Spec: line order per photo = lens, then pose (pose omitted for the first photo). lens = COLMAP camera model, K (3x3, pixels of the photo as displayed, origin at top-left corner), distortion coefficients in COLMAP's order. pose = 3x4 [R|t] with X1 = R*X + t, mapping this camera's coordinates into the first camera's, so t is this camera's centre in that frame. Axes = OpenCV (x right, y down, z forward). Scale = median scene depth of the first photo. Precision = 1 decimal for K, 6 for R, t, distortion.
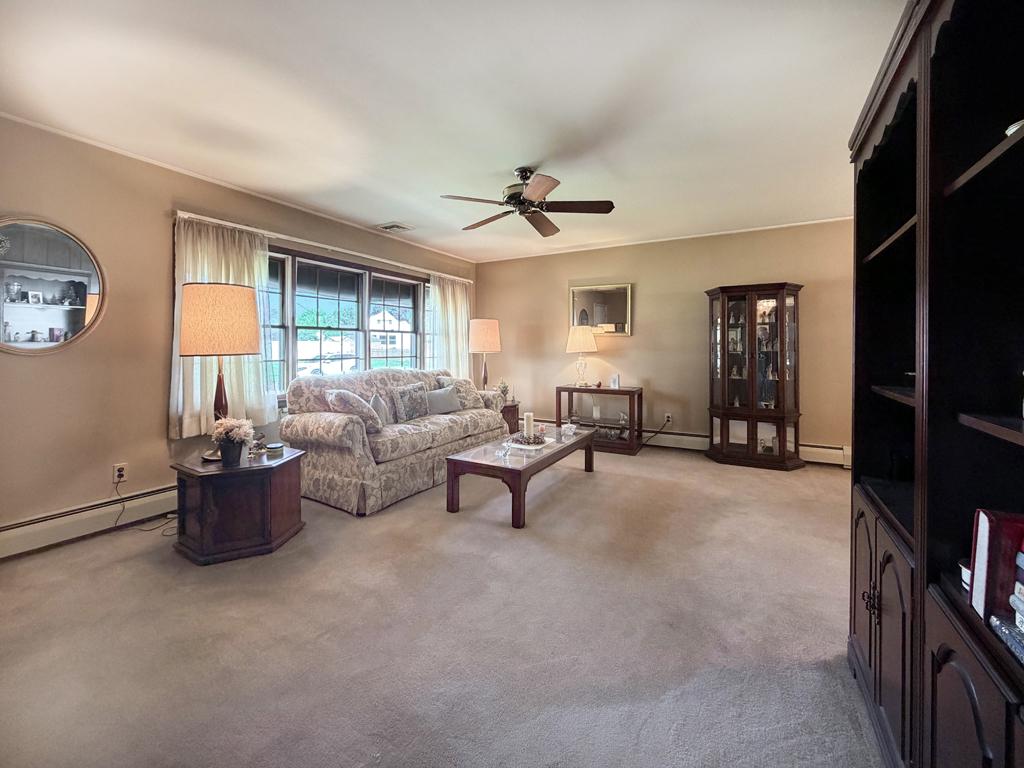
lens RADIAL K [[419.6, 0, 506.9], [0, 419.6, 367.6], [0, 0, 1]] dist [0.000214, 0.000261]
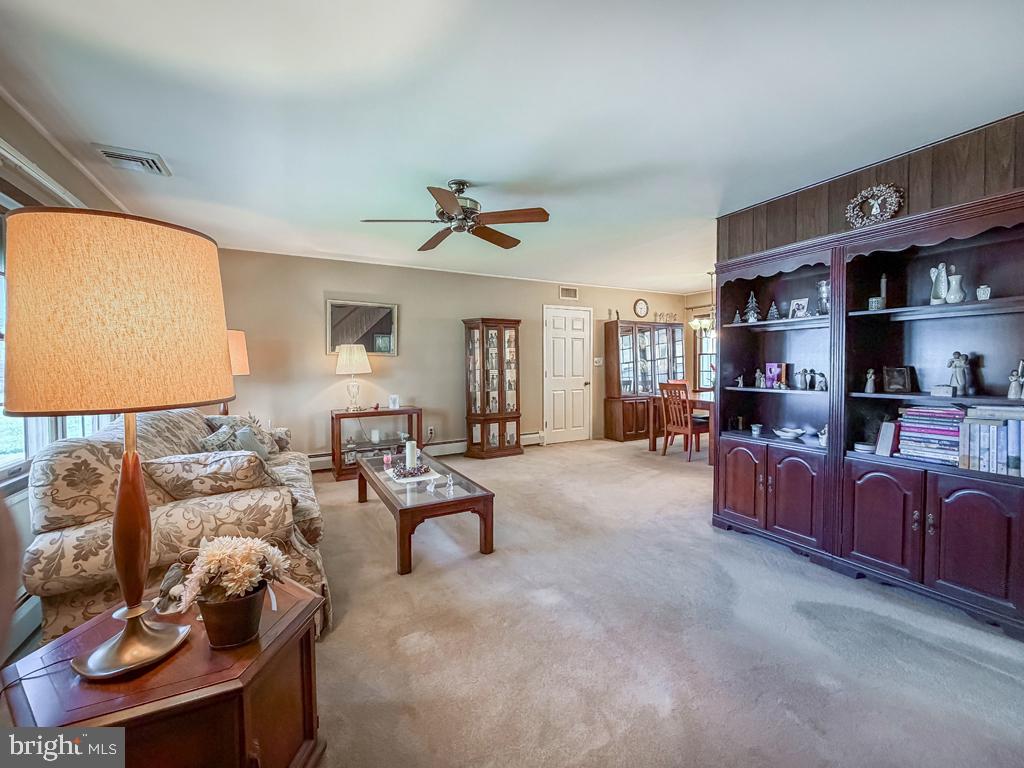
lens RADIAL K [[411.0, 0, 511.6], [0, 411.0, 383.1], [0, 0, 1]] dist [0.000377, -0.000036]
pose [[0.532151, -0.045631, 0.845419, -0.437347], [0.049310, 0.998522, 0.022857, -0.020683], [-0.845212, 0.029524, 0.533614, 0.257184]]
